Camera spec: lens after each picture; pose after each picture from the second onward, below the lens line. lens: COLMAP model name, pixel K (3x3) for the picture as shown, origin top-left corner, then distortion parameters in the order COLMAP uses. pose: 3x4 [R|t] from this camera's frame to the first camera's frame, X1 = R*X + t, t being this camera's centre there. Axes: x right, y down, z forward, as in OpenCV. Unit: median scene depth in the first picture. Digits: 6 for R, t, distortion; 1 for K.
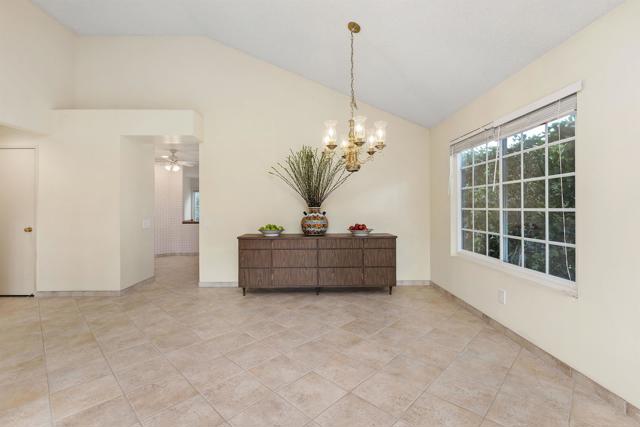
lens RADIAL K [[289.0, 0, 317.3], [0, 289.0, 209.2], [0, 0, 1]] dist [-0.003238, -0.000918]
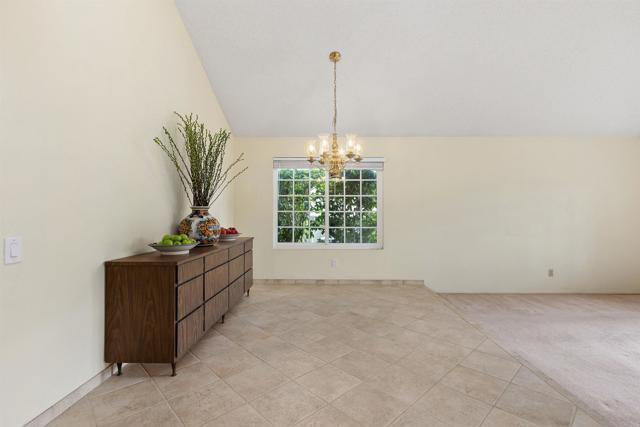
lens RADIAL K [[299.3, 0, 316.4], [0, 299.3, 214.3], [0, 0, 1]] dist [-0.018992, 0.000137]
pose [[0.030481, 0.004812, 0.999524, -0.887337], [0.007645, 0.999958, -0.005047, 0.019843], [-0.999506, 0.007795, 0.030443, 0.835995]]
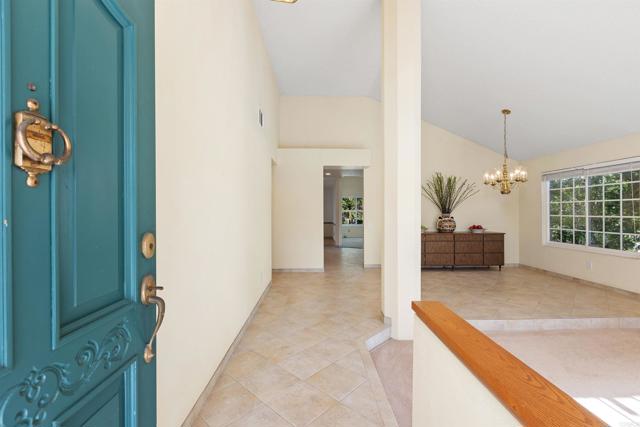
lens RADIAL K [[289.0, 0, 318.8], [0, 289.0, 214.6], [0, 0, 1]] dist [-0.003238, -0.000918]
pose [[0.999863, 0.005653, 0.015538, -0.834956], [-0.005643, 0.999984, -0.000730, 0.001276], [-0.015542, 0.000642, 0.999879, -0.591603]]
